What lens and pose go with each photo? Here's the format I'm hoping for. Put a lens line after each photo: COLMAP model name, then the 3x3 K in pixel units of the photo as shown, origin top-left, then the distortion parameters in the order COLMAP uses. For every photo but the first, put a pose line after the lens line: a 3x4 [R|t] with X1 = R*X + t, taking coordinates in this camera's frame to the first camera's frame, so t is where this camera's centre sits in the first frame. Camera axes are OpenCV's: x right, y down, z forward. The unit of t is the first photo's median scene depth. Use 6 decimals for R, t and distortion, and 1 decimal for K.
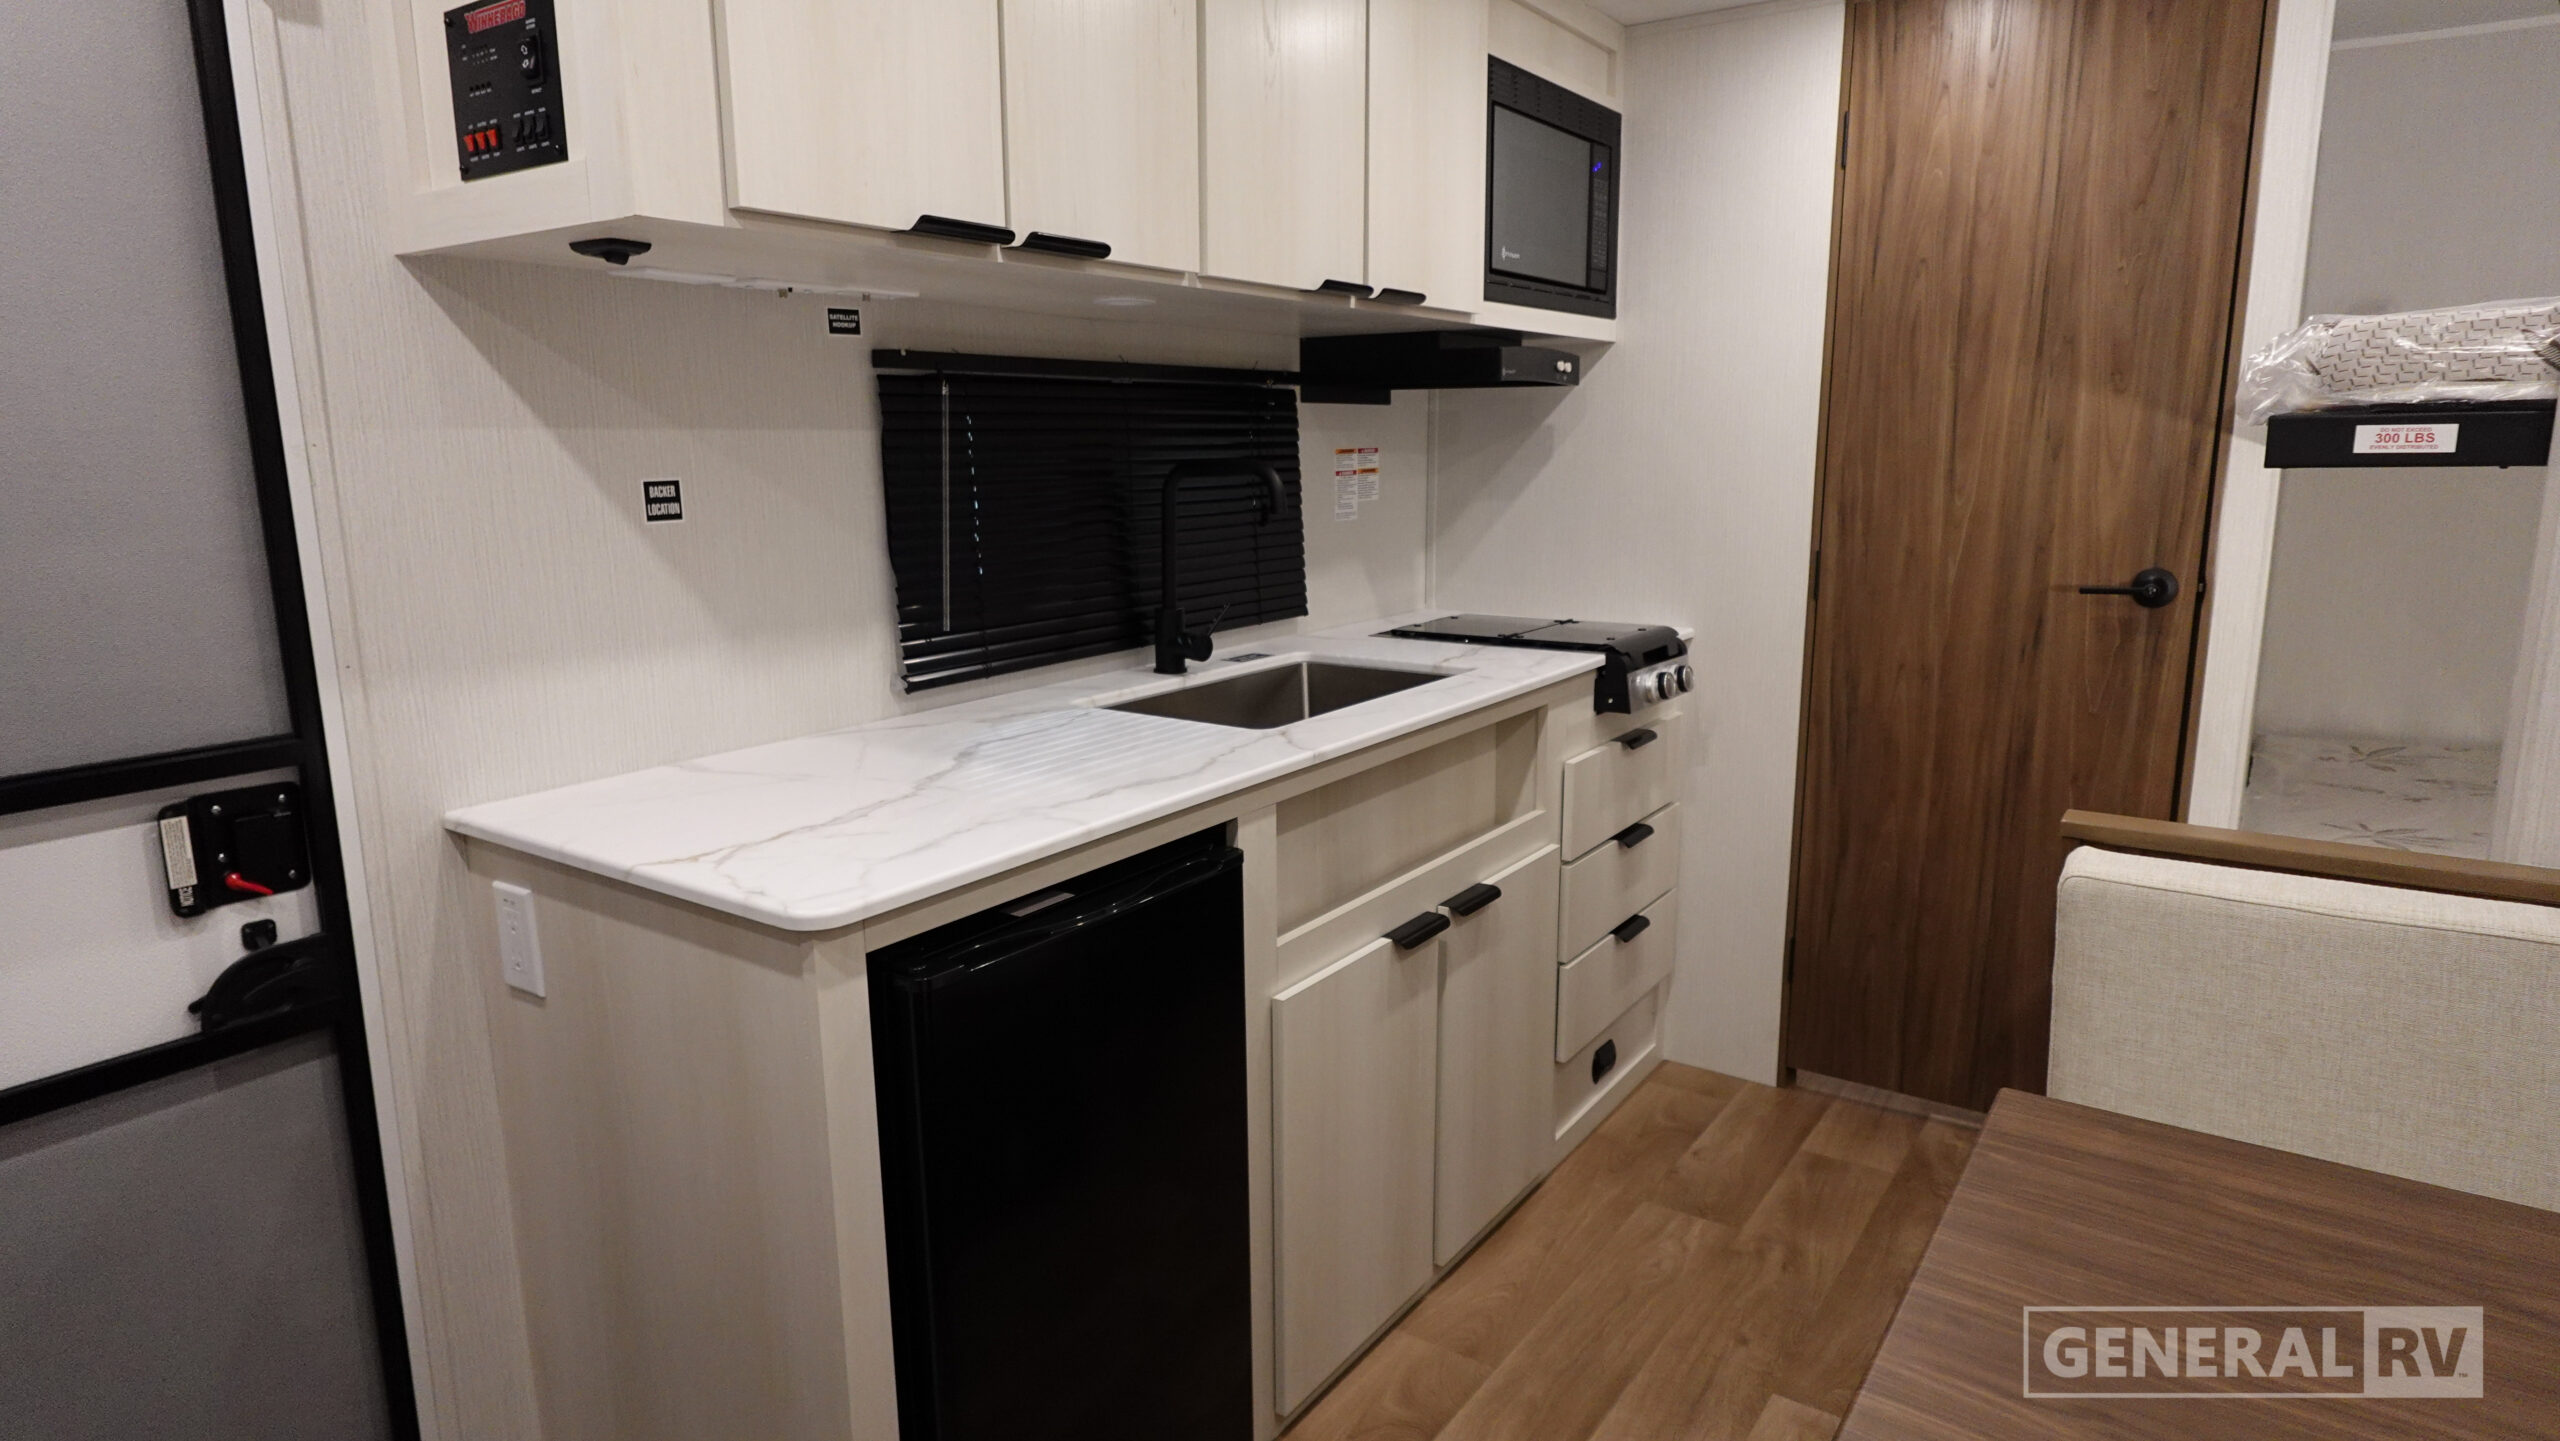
lens RADIAL K [[1448.1, 0, 1283.4], [0, 1448.1, 717.4], [0, 0, 1]] dist [-0.004534, 0.003065]
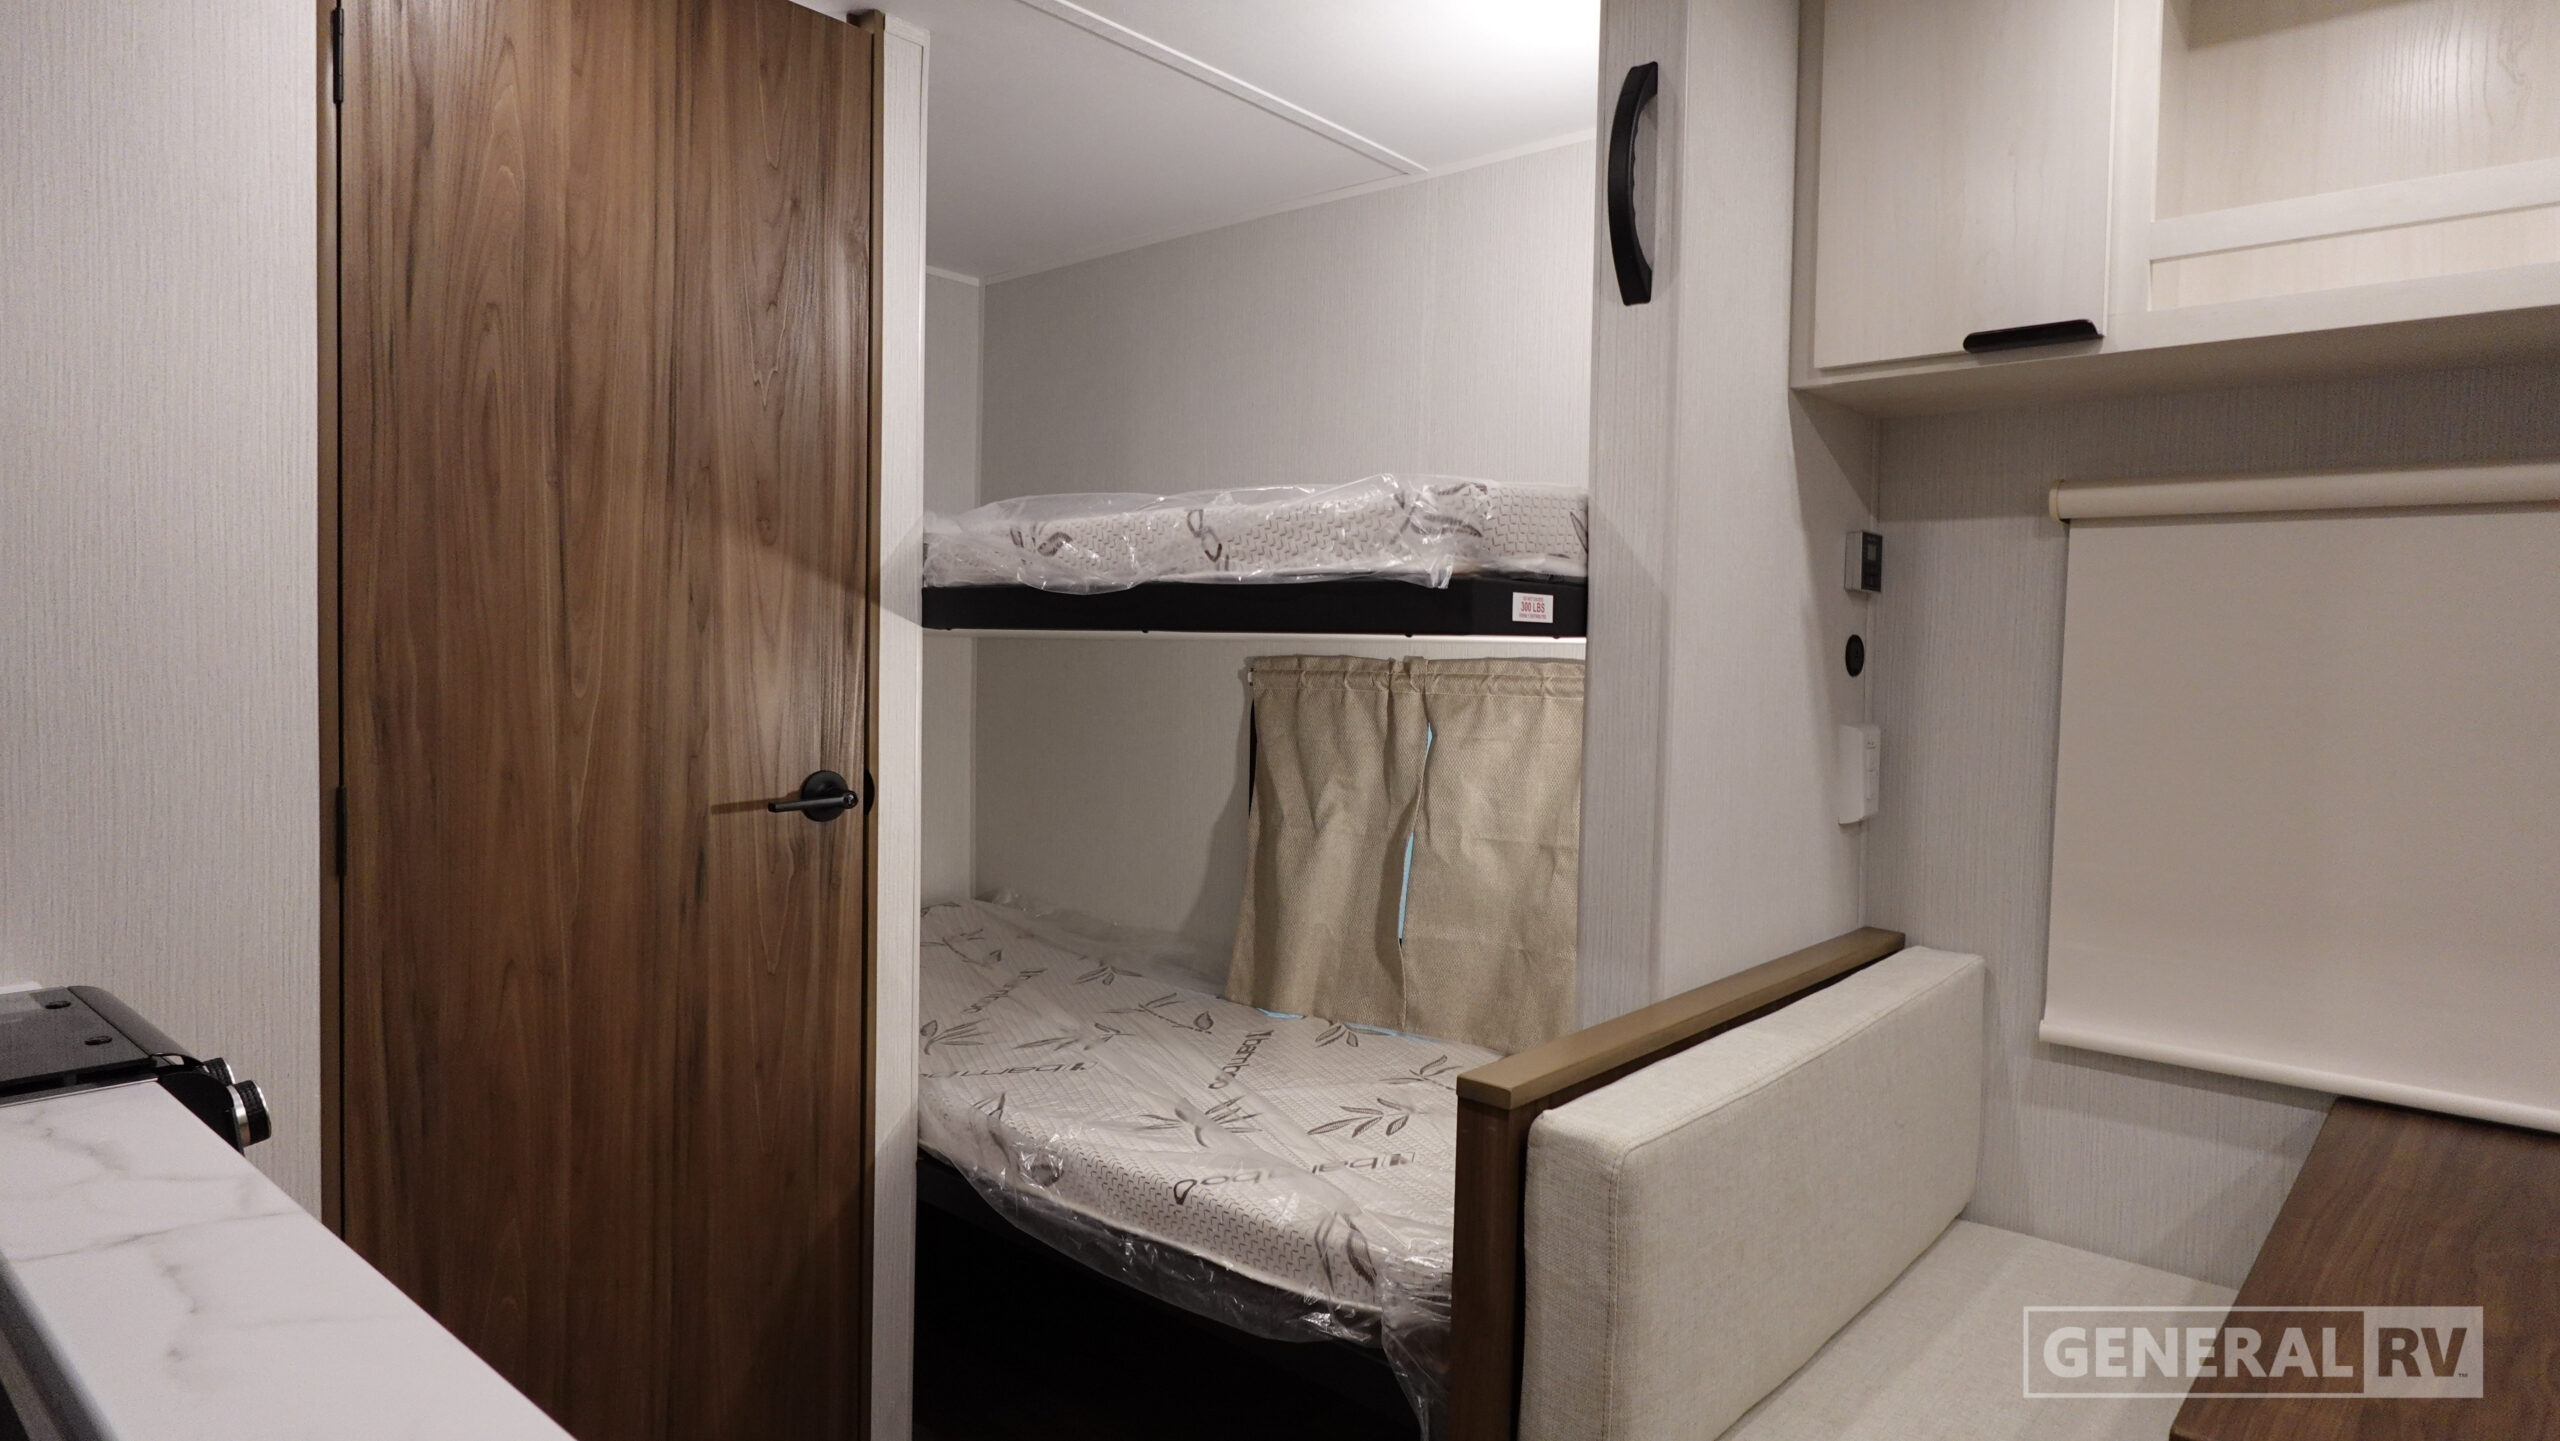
lens RADIAL K [[1448.1, 0, 1283.4], [0, 1448.1, 717.4], [0, 0, 1]] dist [-0.004534, 0.003065]
pose [[0.104948, -0.031395, 0.993982, -0.143138], [0.168258, 0.985652, 0.013366, -0.097769], [-0.980140, 0.165842, 0.108724, 0.650246]]
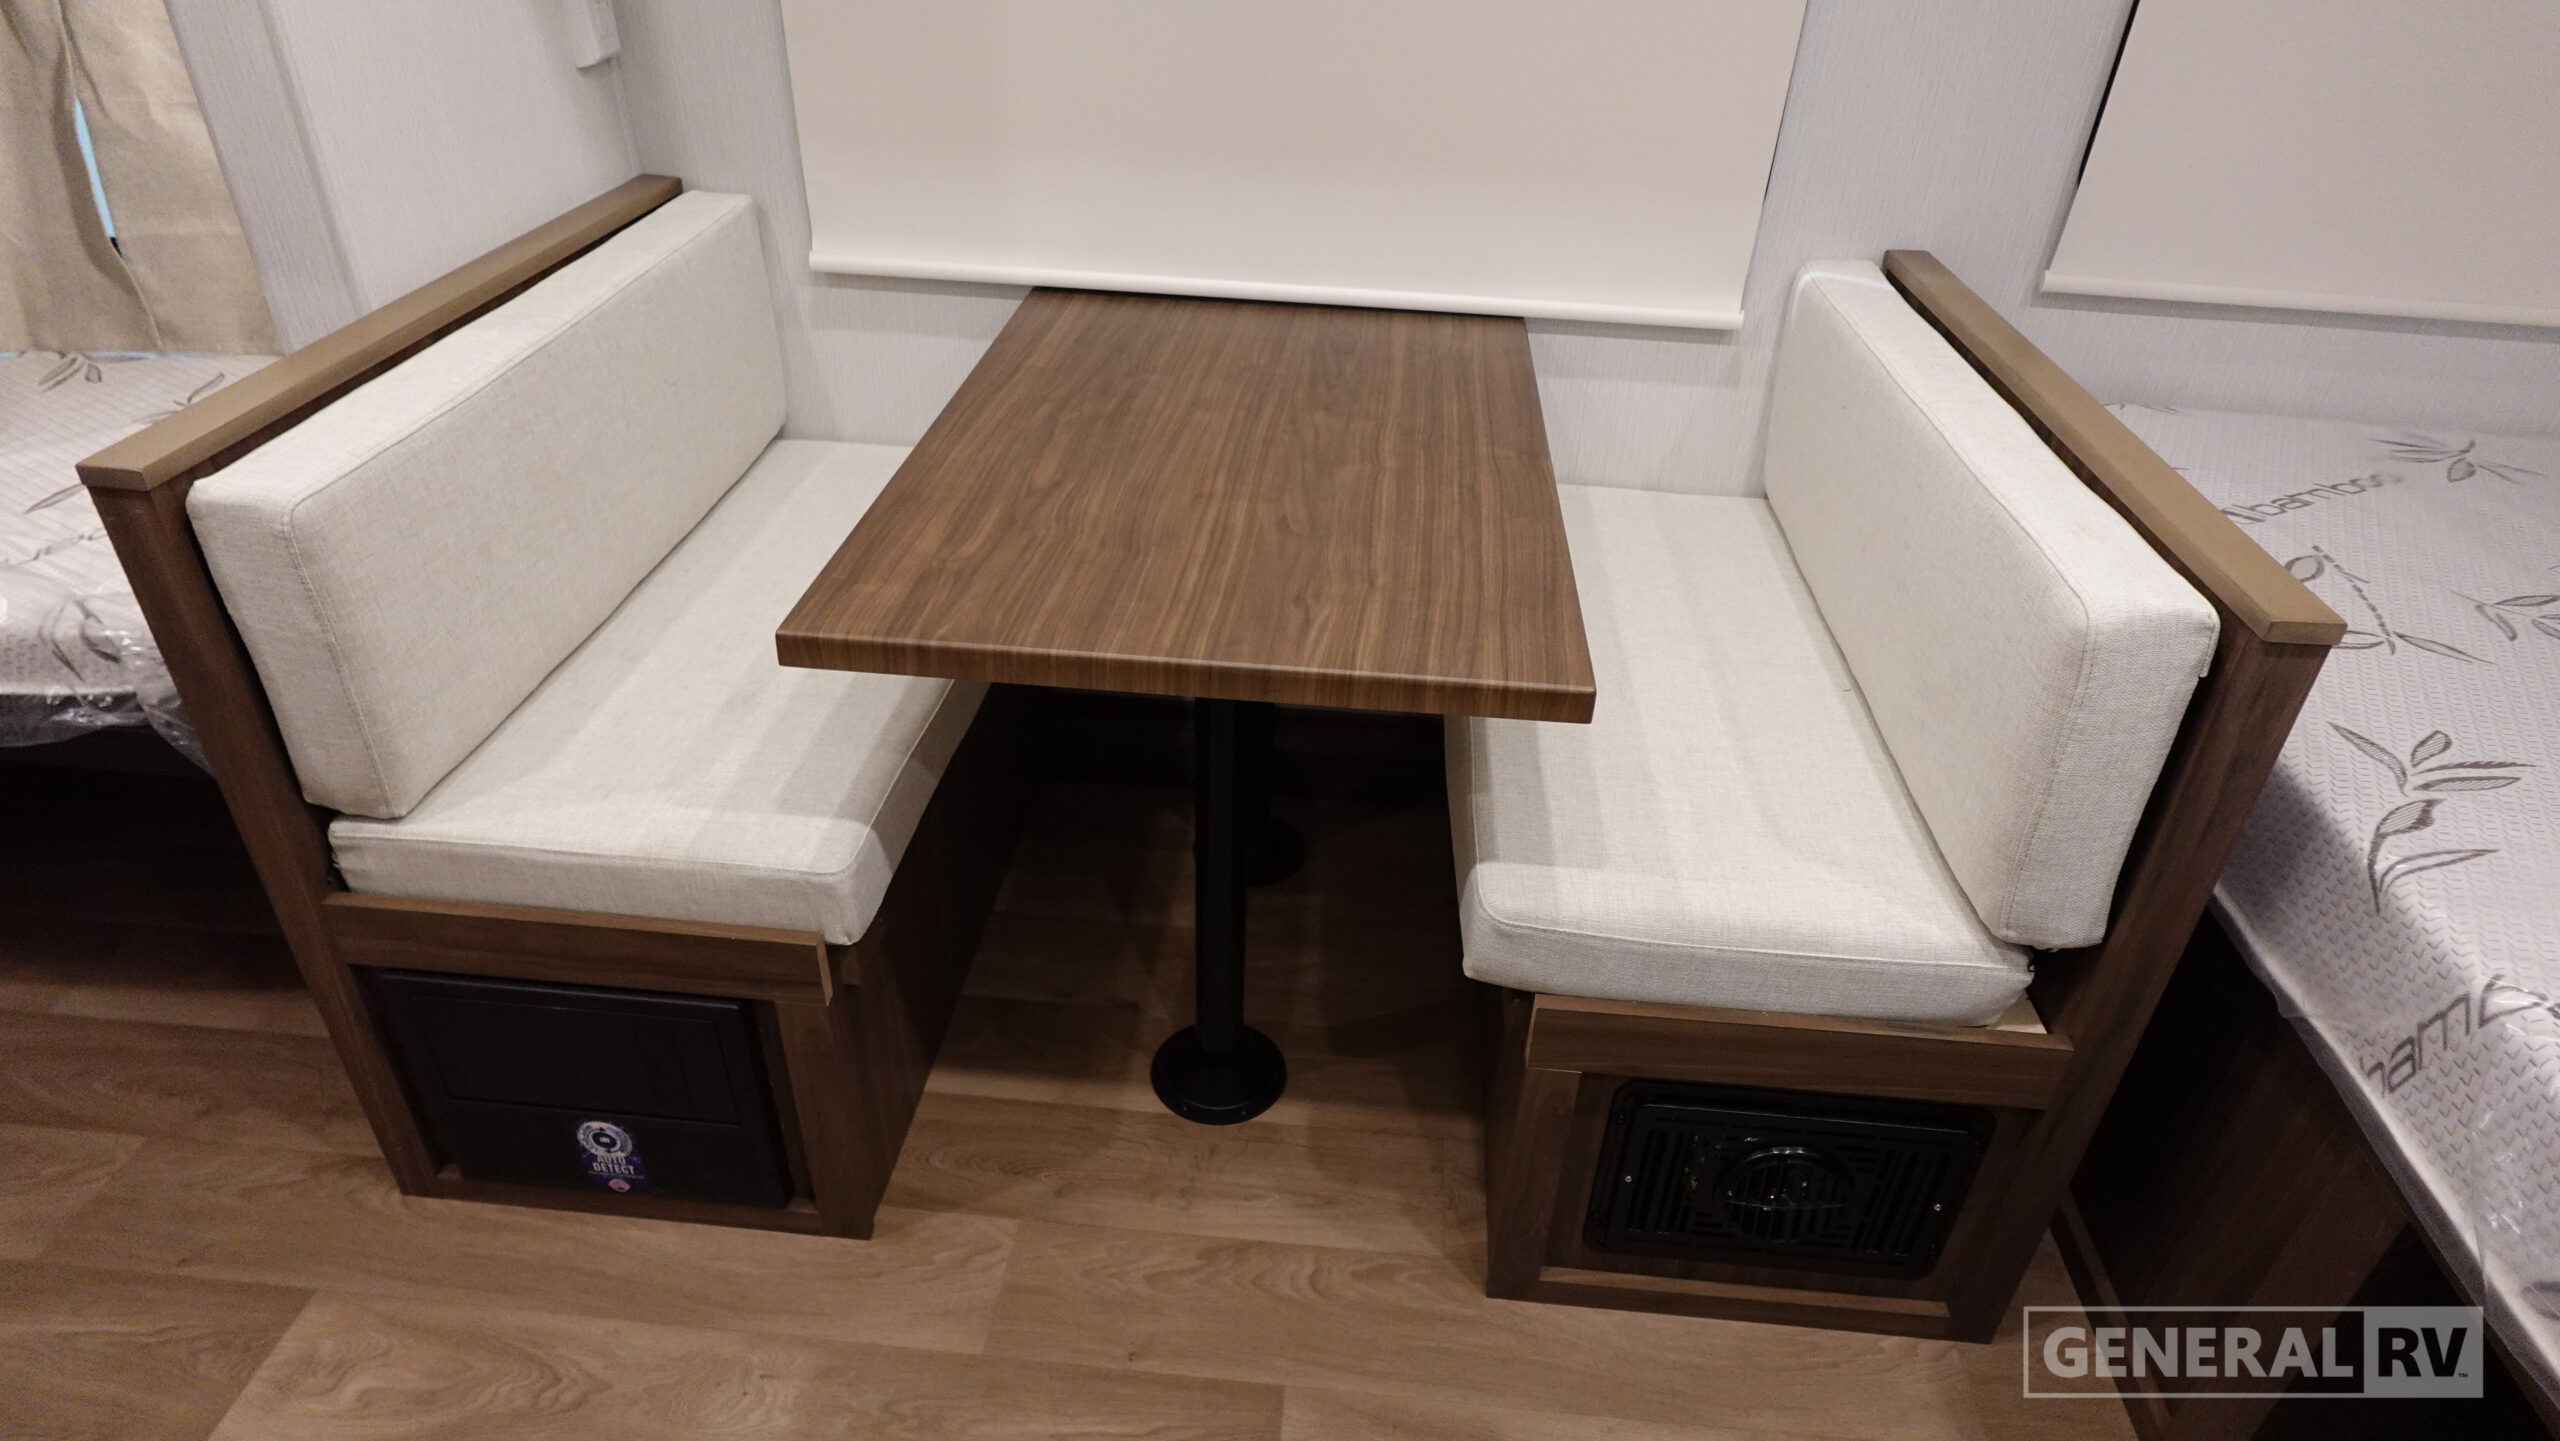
lens RADIAL K [[1448.1, 0, 1283.4], [0, 1448.1, 717.4], [0, 0, 1]] dist [-0.004534, 0.003065]
pose [[-0.509532, -0.479303, 0.714595, -0.203656], [0.131278, 0.777462, 0.615076, -0.128308], [-0.850378, 0.407211, -0.333220, 0.525019]]
